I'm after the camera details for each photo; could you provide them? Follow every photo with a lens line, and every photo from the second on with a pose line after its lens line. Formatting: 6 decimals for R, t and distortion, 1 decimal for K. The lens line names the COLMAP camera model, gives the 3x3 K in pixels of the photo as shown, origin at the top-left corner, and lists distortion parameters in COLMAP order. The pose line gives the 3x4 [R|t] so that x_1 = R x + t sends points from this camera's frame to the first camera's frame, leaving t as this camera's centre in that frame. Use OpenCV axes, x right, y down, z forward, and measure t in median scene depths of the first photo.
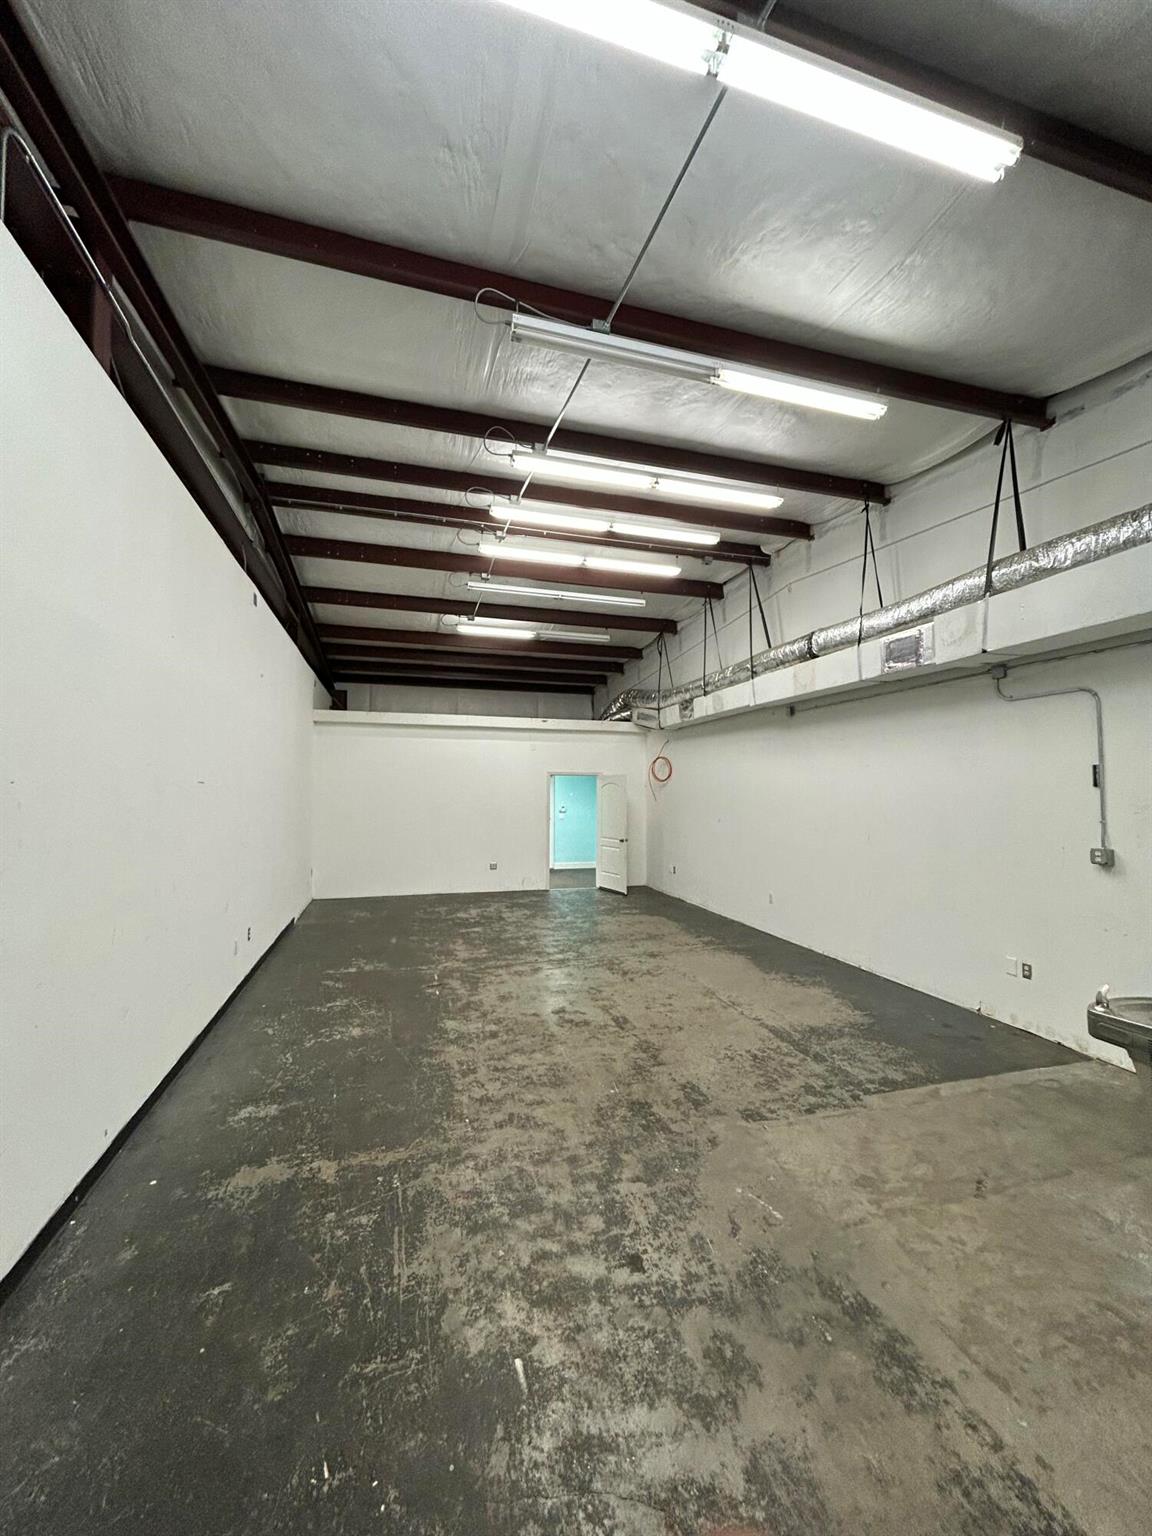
lens RADIAL K [[624.8, 0, 577.6], [0, 624.8, 773.1], [0, 0, 1]] dist [-0.000285, 0.000132]
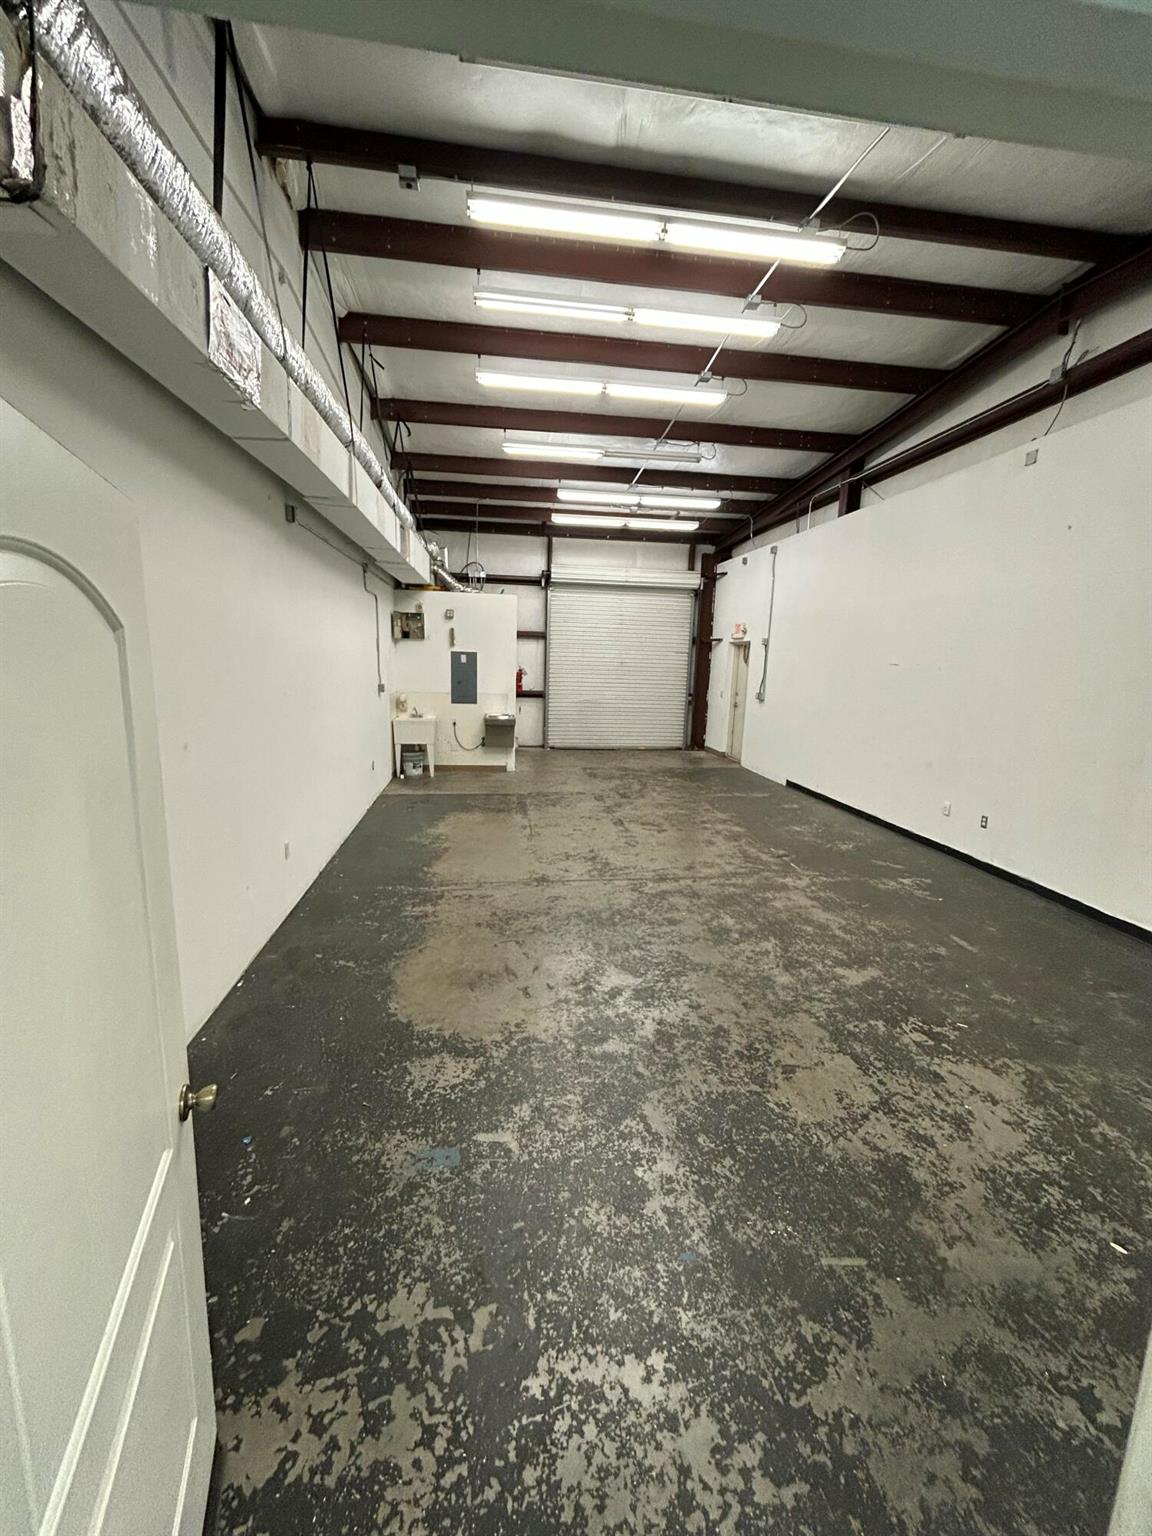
lens RADIAL K [[624.8, 0, 578.3], [0, 624.8, 763.9], [0, 0, 1]] dist [-0.000285, 0.000132]
pose [[-0.989420, -0.053752, 0.134754, -0.021199], [-0.033961, 0.988837, 0.145080, 0.046572], [-0.141048, 0.138968, -0.980201, 2.007685]]
